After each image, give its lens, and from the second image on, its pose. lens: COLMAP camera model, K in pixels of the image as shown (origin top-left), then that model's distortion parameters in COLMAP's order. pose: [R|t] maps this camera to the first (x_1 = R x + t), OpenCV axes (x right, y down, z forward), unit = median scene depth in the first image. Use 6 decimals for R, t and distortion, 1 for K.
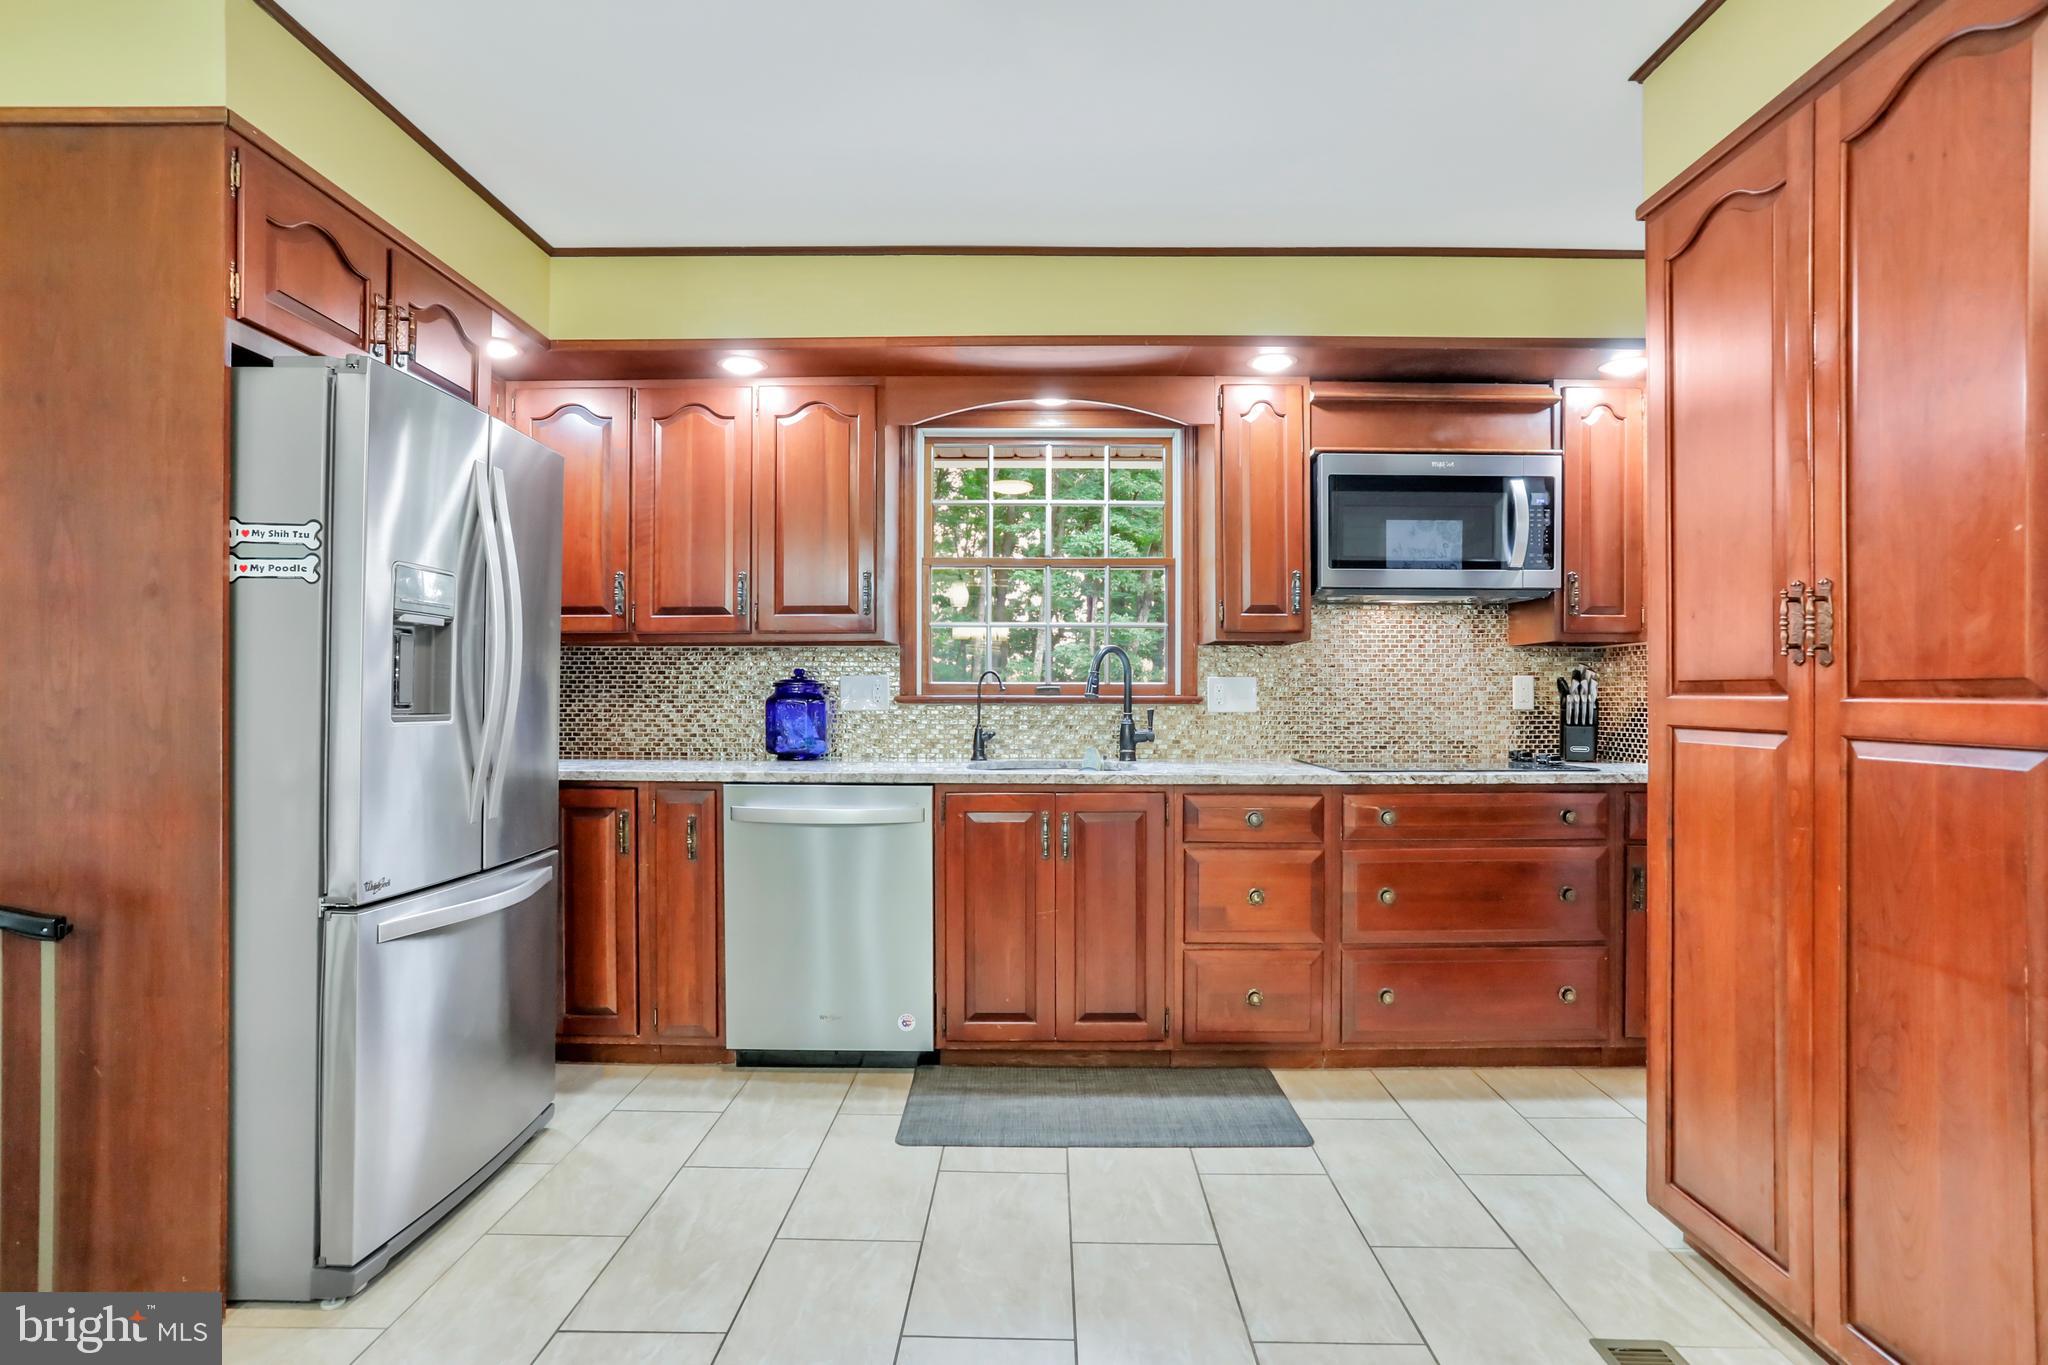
lens RADIAL K [[996.4, 0, 1030.0], [0, 996.4, 704.1], [0, 0, 1]] dist [-0.035162, 0.020521]
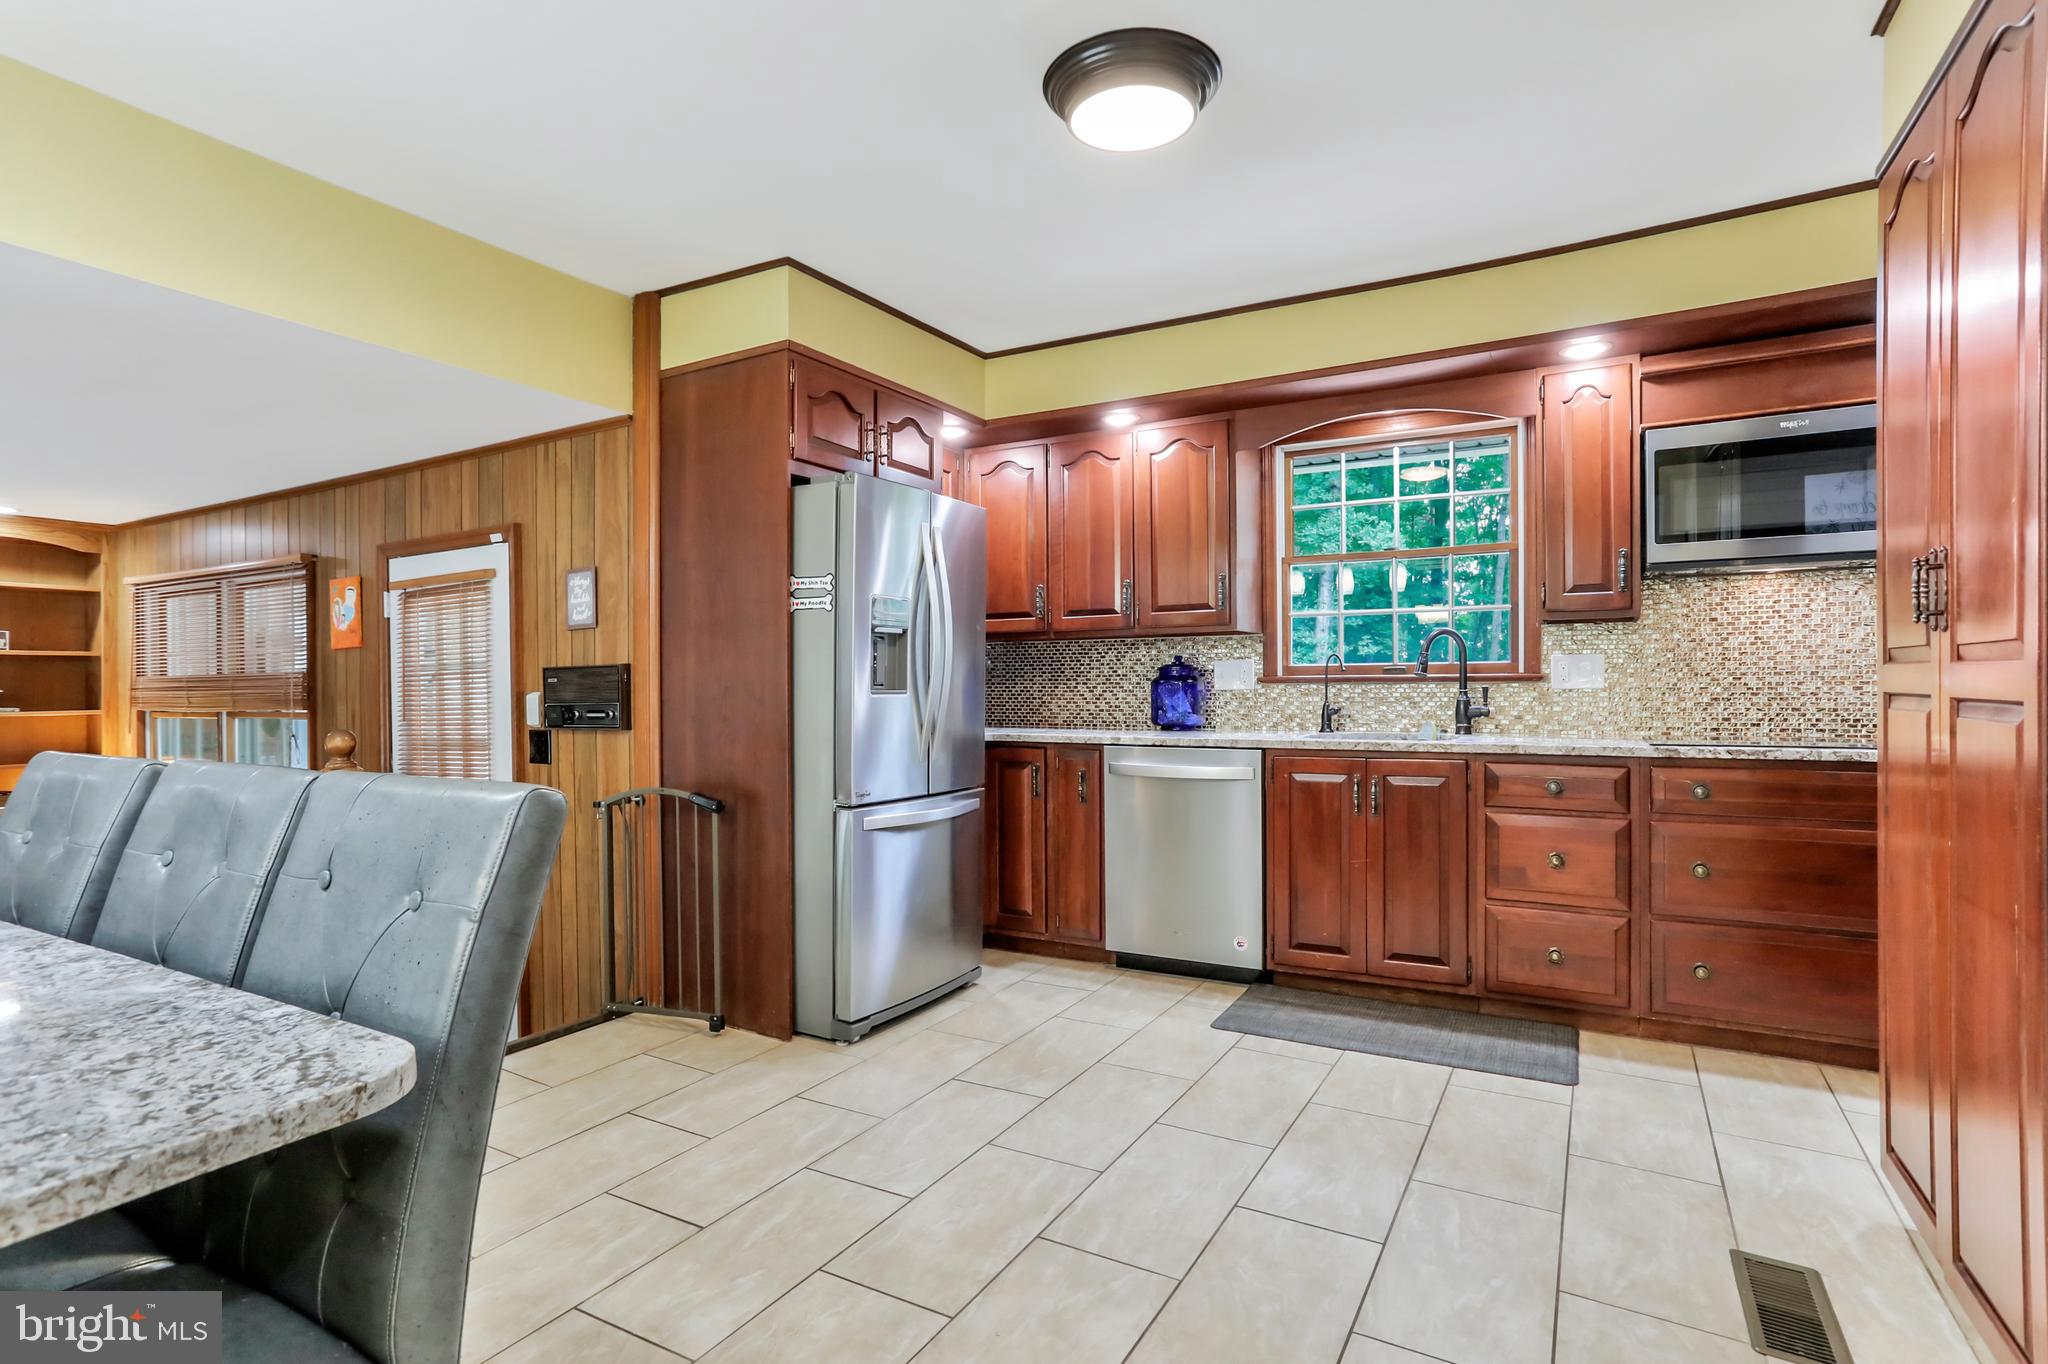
lens RADIAL K [[996.4, 0, 1003.1], [0, 996.4, 698.6], [0, 0, 1]] dist [-0.035162, 0.020521]
pose [[0.868182, -0.000915, -0.496246, 0.234963], [0.004472, 0.999972, 0.005980, 0.011038], [0.496227, -0.007411, 0.868161, -0.207323]]
